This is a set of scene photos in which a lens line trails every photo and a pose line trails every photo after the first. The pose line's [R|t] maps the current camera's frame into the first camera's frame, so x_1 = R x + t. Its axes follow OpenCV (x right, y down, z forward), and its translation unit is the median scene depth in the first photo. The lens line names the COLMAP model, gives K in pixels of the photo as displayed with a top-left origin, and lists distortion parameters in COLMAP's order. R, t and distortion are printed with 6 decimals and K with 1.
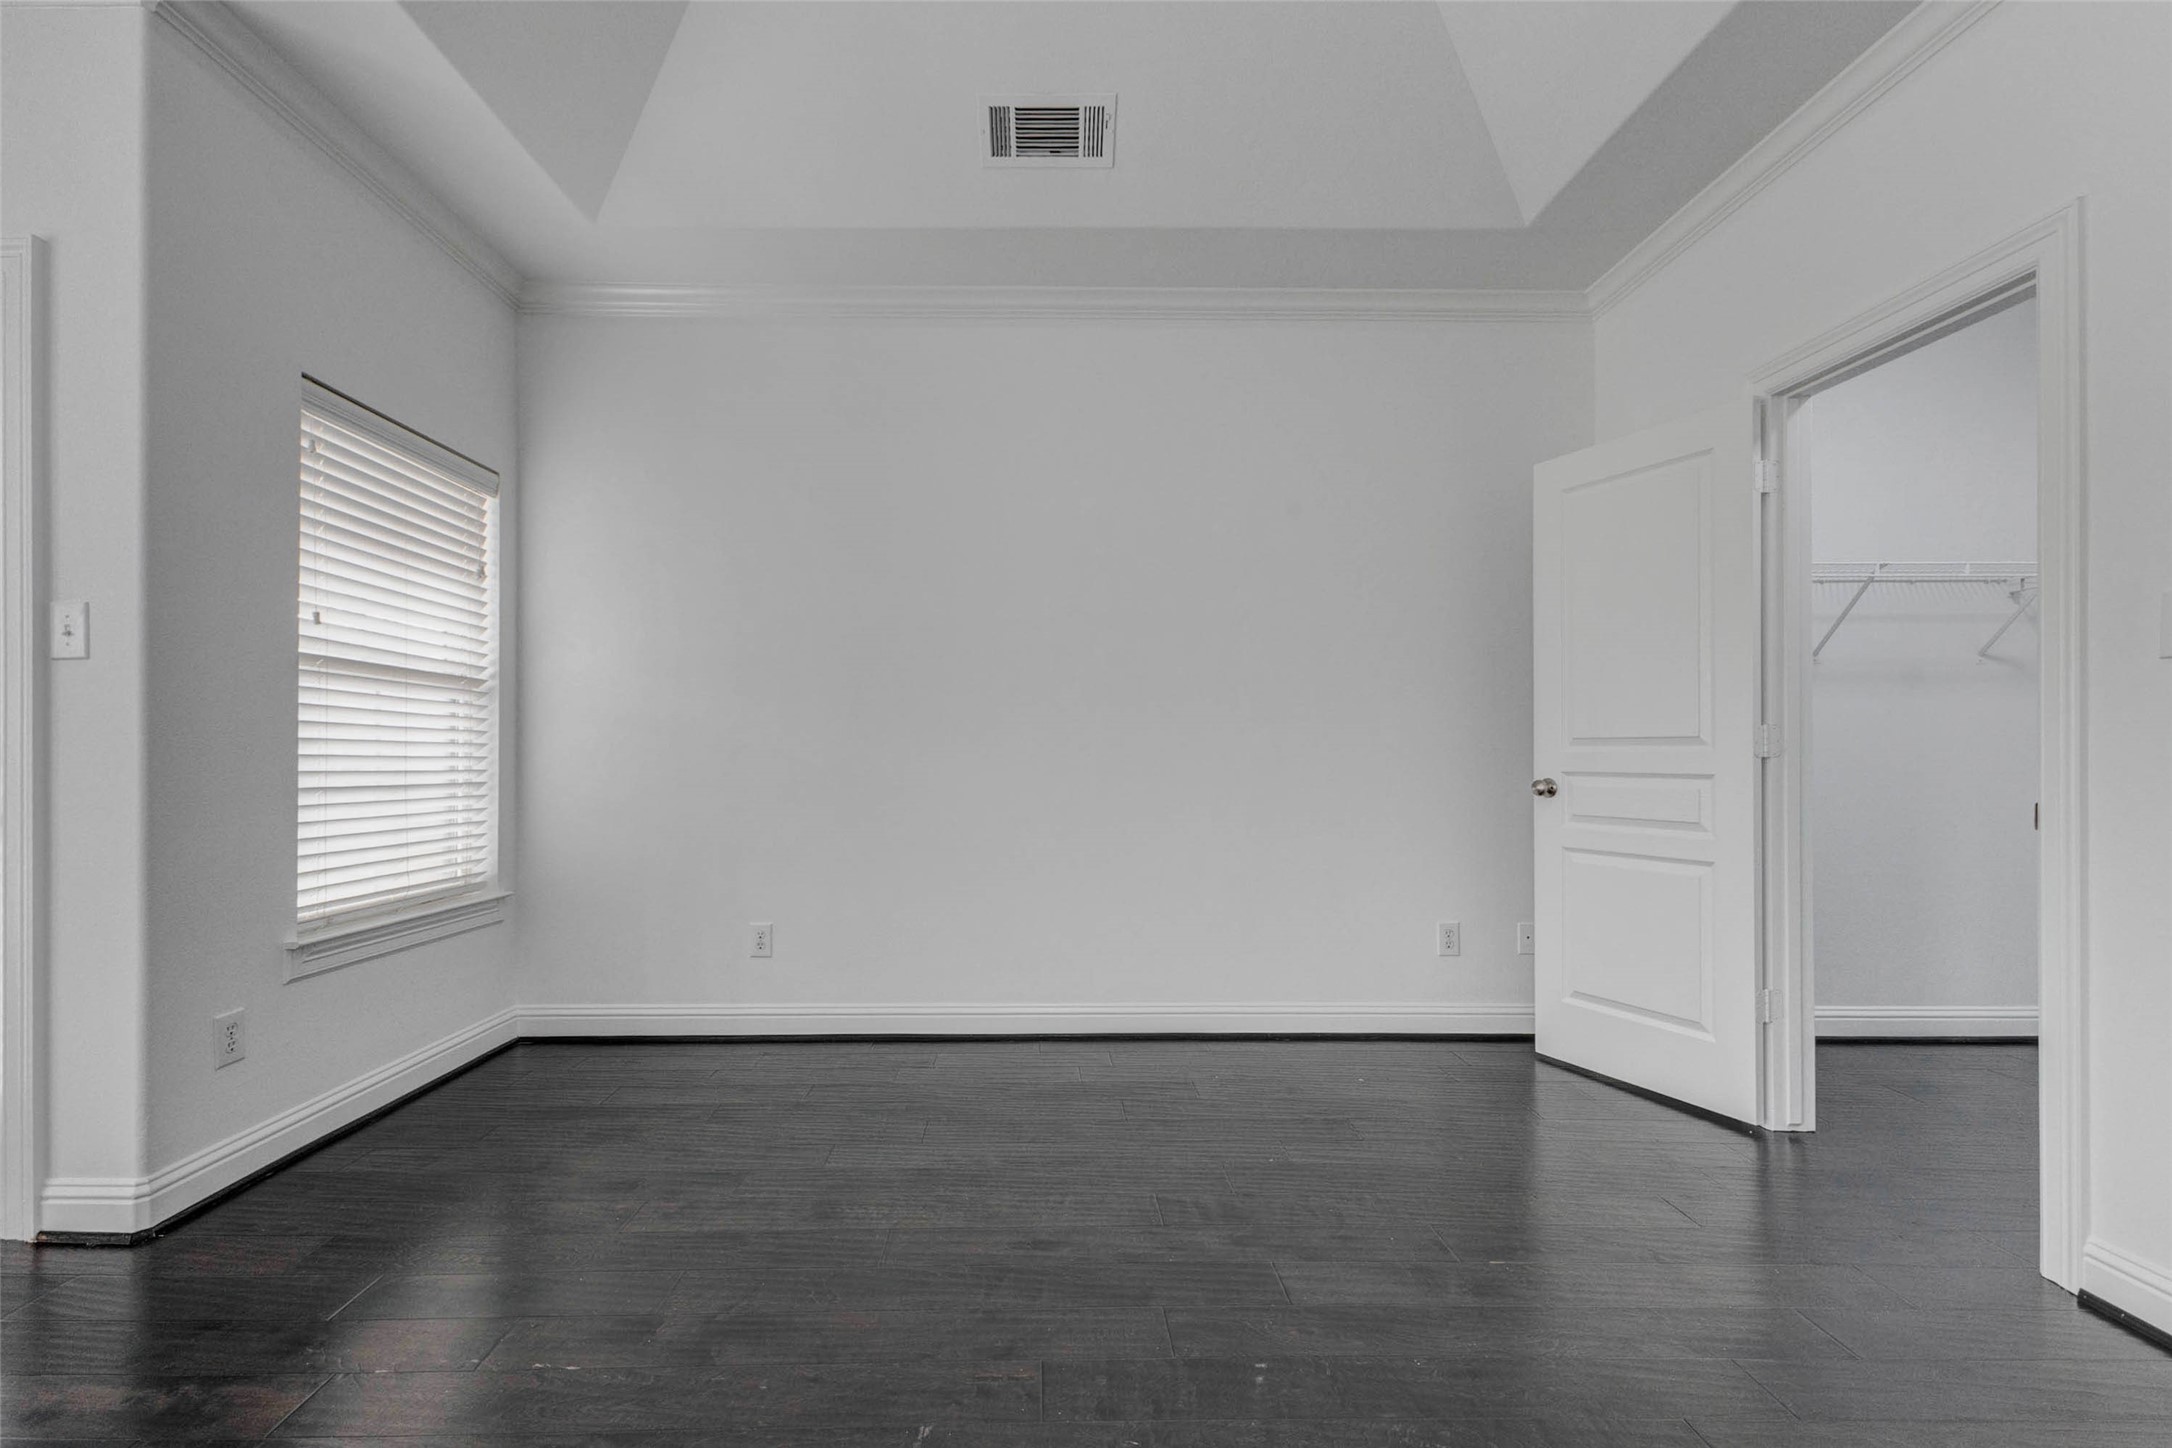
lens RADIAL K [[955.0, 0, 1083.1], [0, 955.0, 743.0], [0, 0, 1]] dist [0.015105, -0.005179]
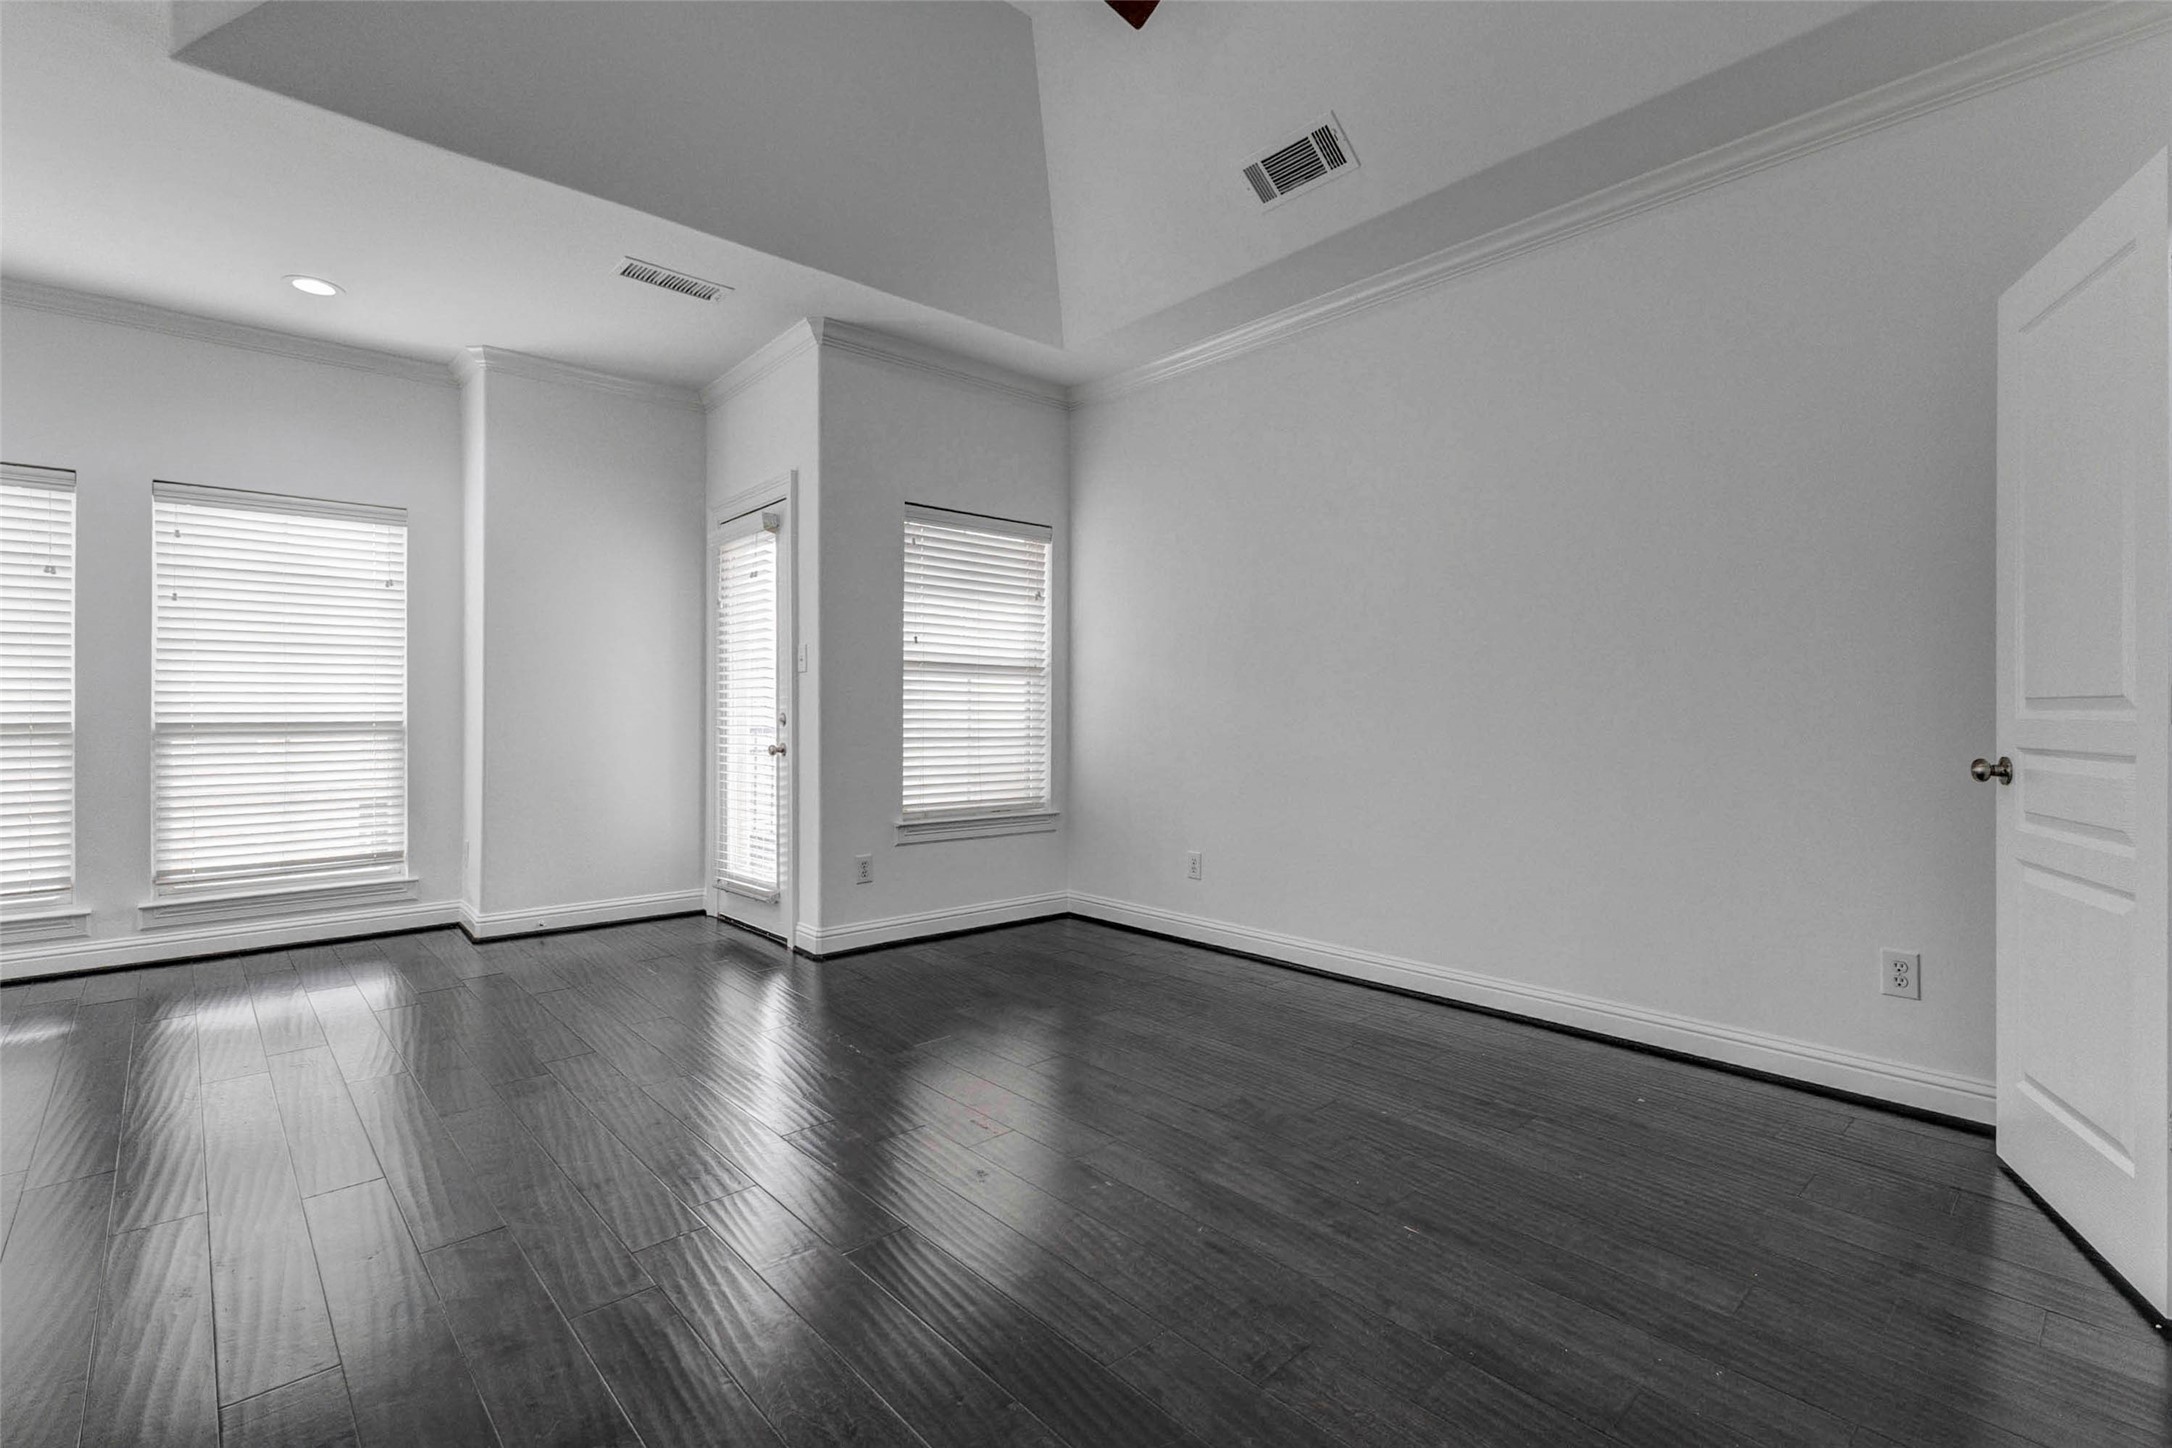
lens RADIAL K [[955.0, 0, 1066.0], [0, 955.0, 715.1], [0, 0, 1]] dist [0.015105, -0.005179]
pose [[0.667434, 0.001360, -0.744668, 0.608600], [0.008481, 0.999920, 0.009428, -0.006773], [0.744621, -0.012608, 0.667369, 0.042874]]
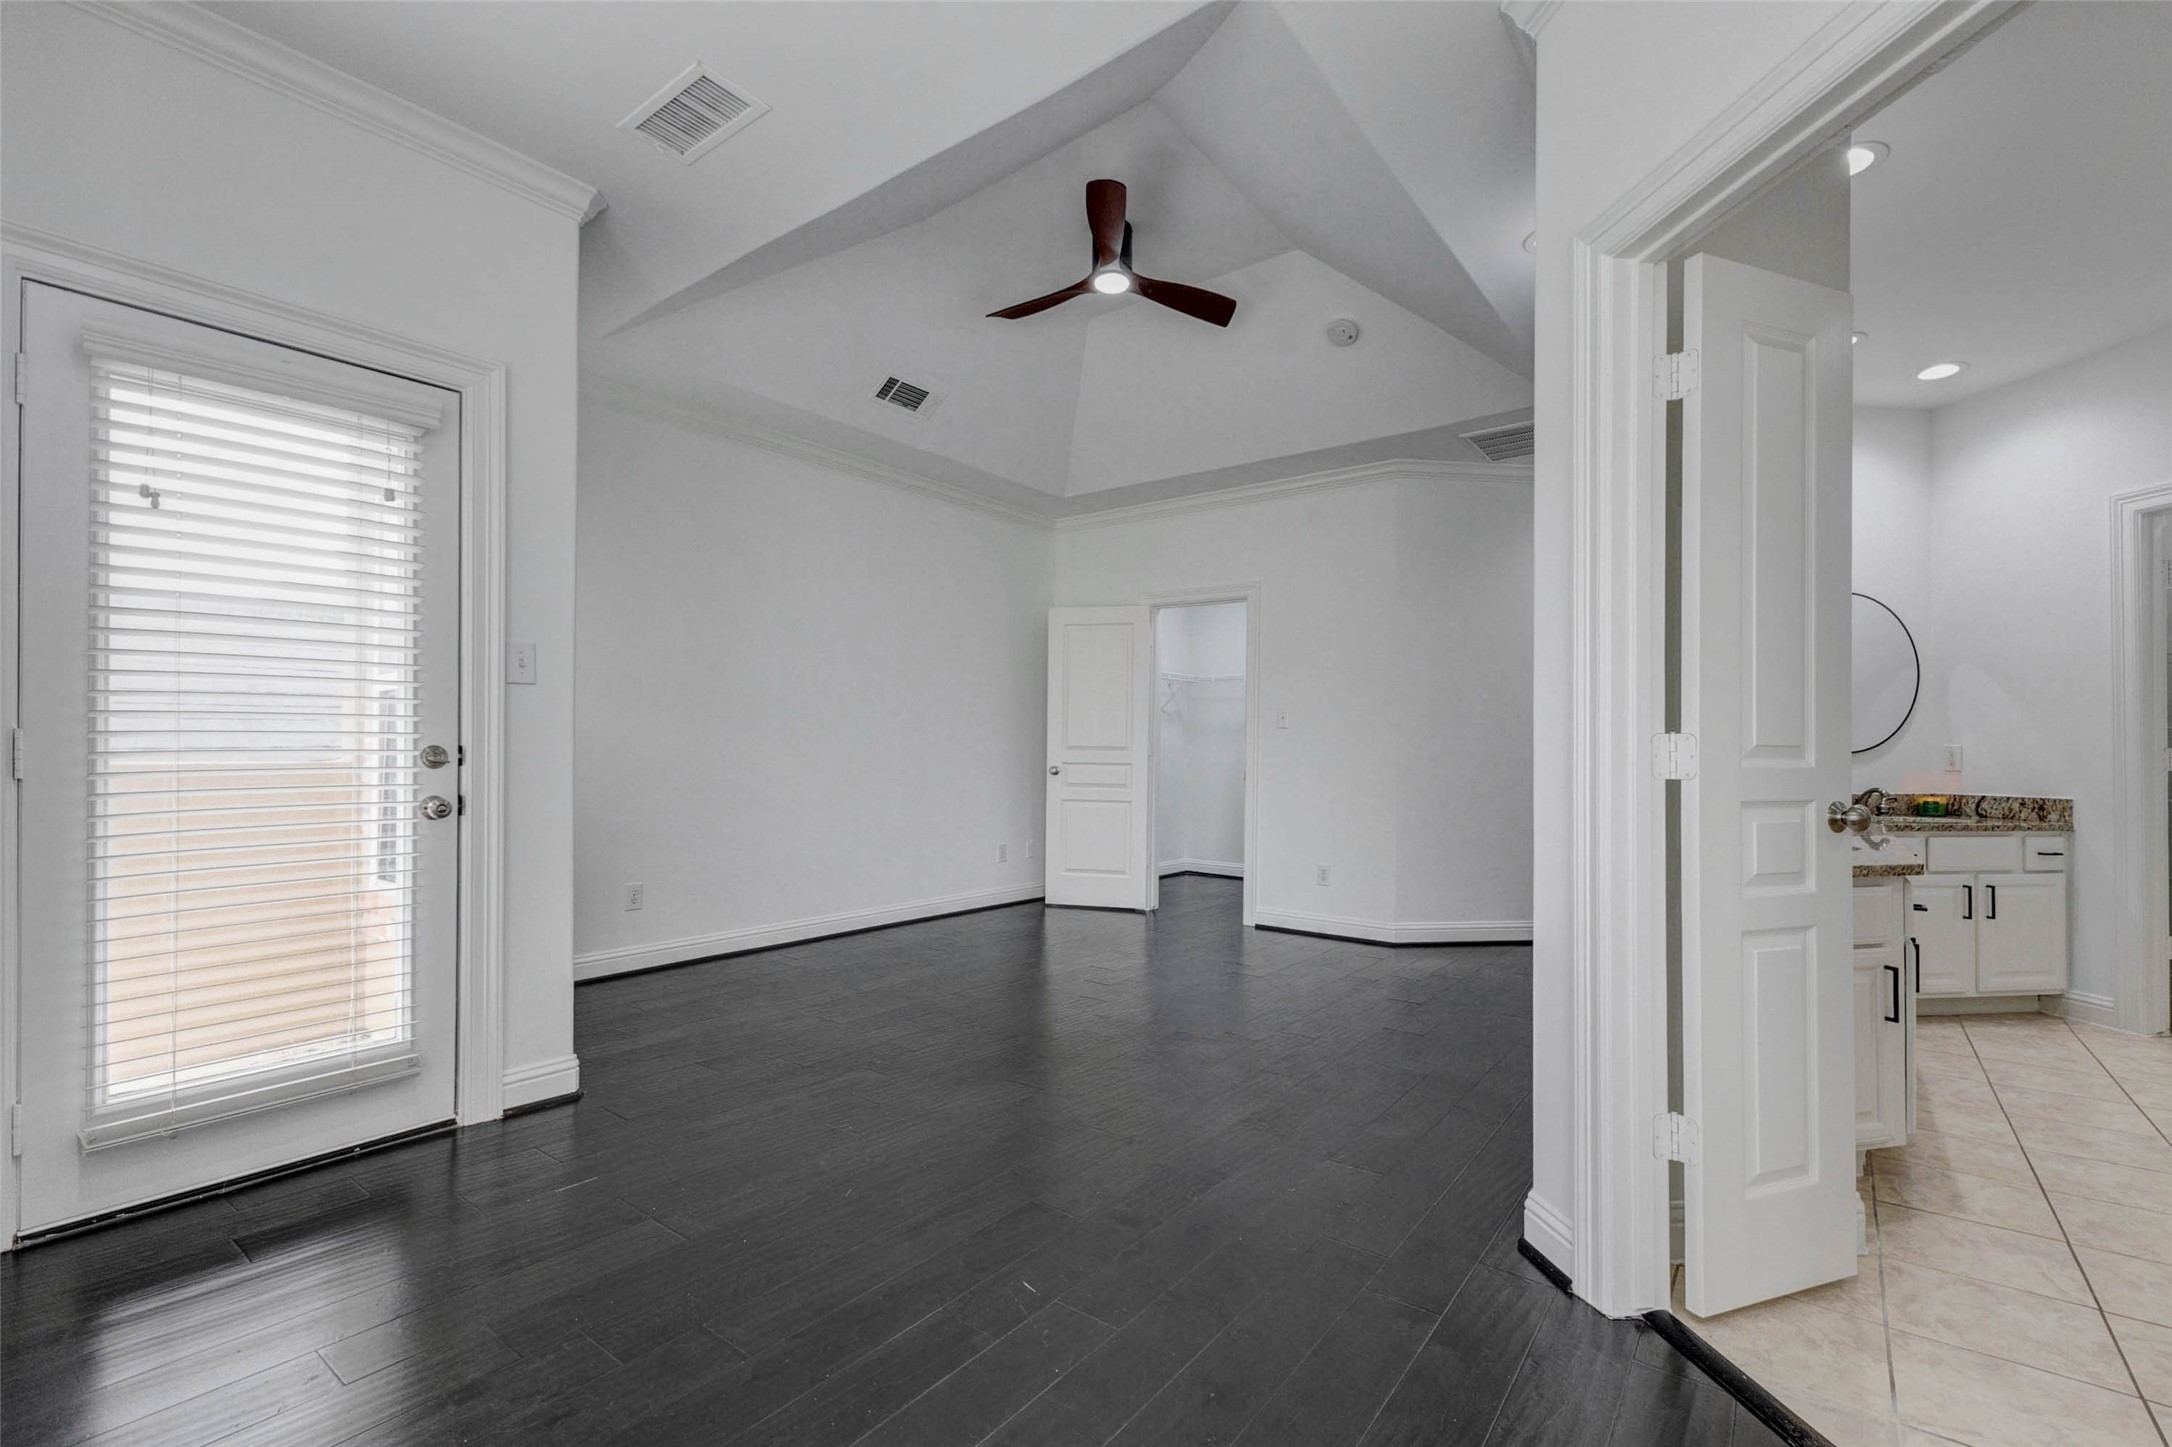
lens RADIAL K [[957.9, 0, 1072.1], [0, 957.9, 741.4], [0, 0, 1]] dist [0.000210, -0.000111]
pose [[0.626178, 0.011334, 0.779598, -1.174184], [-0.012256, 0.999914, -0.004693, -0.005811], [-0.779584, -0.006616, 0.626263, -0.318402]]
